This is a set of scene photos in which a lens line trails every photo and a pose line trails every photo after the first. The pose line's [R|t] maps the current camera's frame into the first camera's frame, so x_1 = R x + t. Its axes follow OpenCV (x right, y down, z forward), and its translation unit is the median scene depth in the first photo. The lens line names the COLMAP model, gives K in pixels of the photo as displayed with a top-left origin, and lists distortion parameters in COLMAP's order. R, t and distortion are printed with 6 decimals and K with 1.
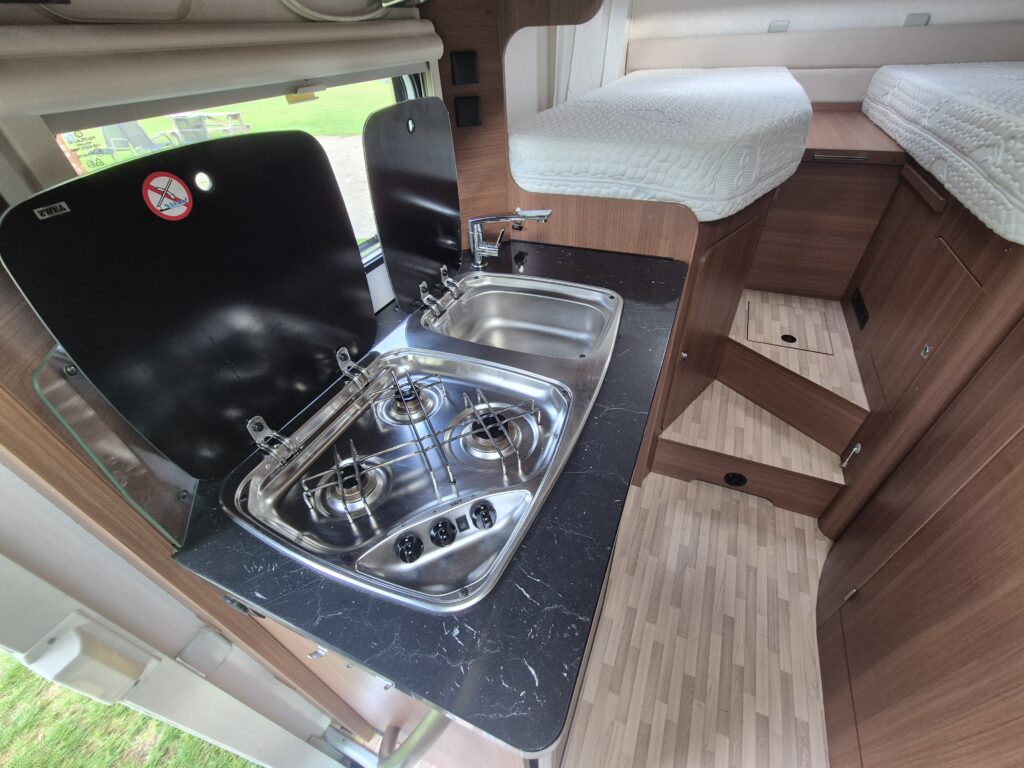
lens RADIAL K [[423.0, 0, 516.5], [0, 423.0, 383.5], [0, 0, 1]] dist [-0.001637, 0.000320]
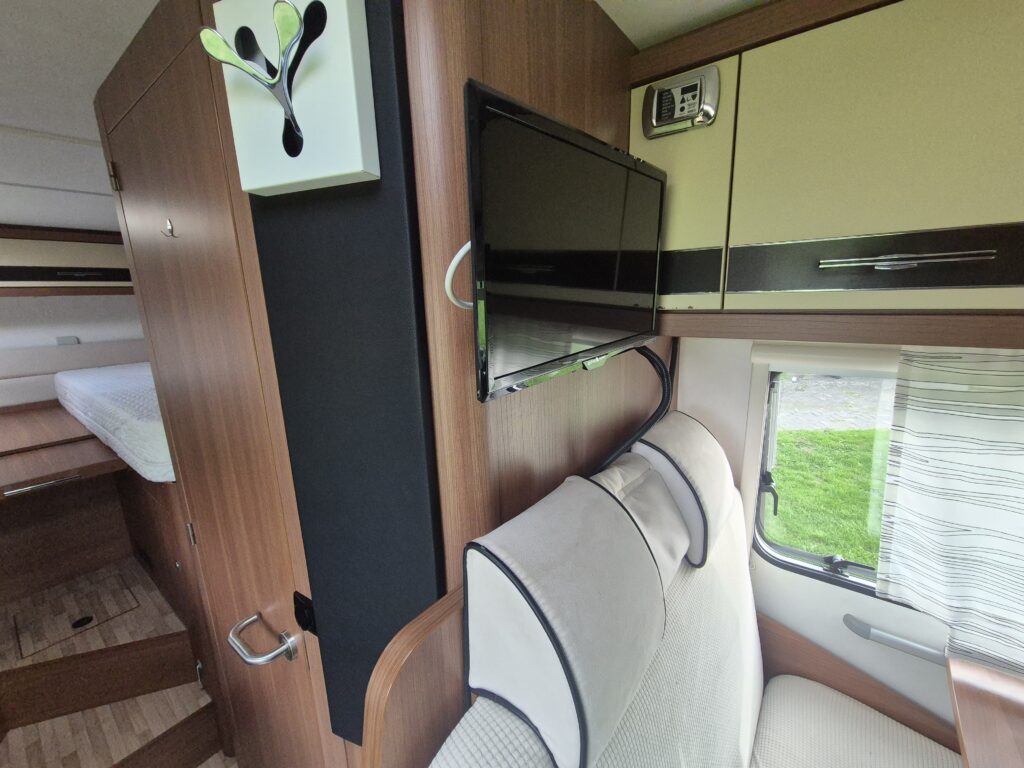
lens RADIAL K [[423.0, 0, 516.5], [0, 423.0, 383.5], [0, 0, 1]] dist [-0.001637, 0.000320]
pose [[0.238248, -0.161087, 0.957752, 0.095283], [0.636347, 0.770871, -0.028641, 0.161327], [-0.733690, 0.616286, 0.286166, -0.370906]]
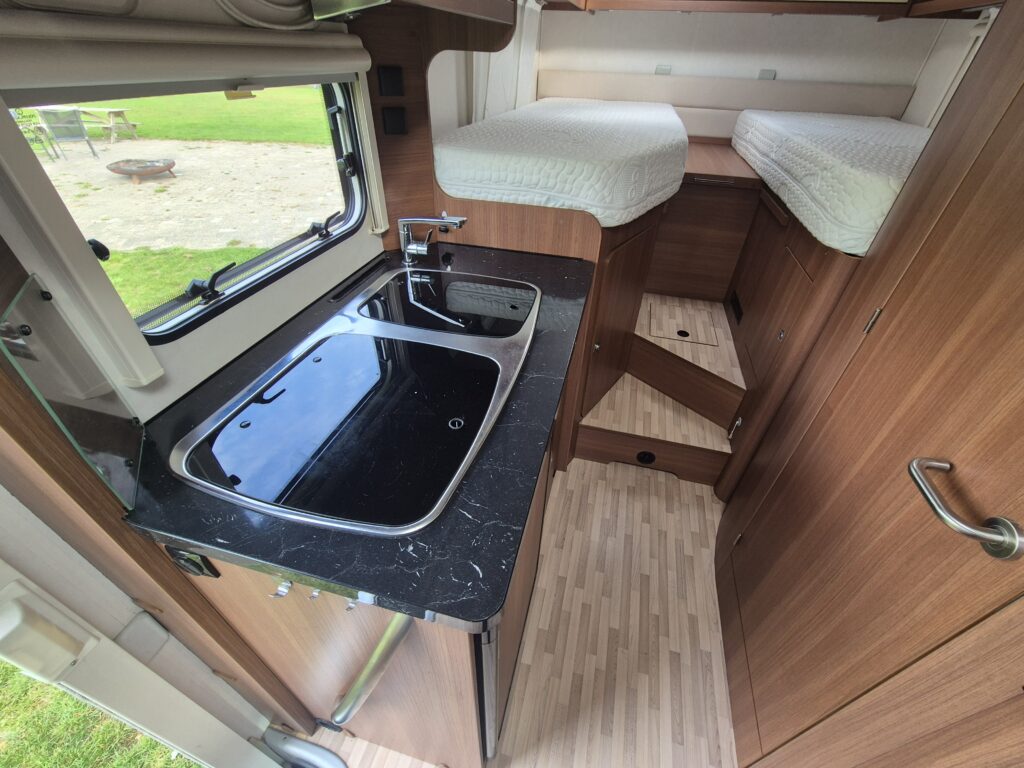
lens RADIAL K [[421.5, 0, 515.4], [0, 421.5, 385.3], [0, 0, 1]] dist [-0.001758, 0.000024]
pose [[0.985095, -0.036225, 0.168152, -0.012650], [0.041326, 0.998783, -0.026938, 0.063008], [-0.166972, 0.033485, 0.985393, -0.077720]]
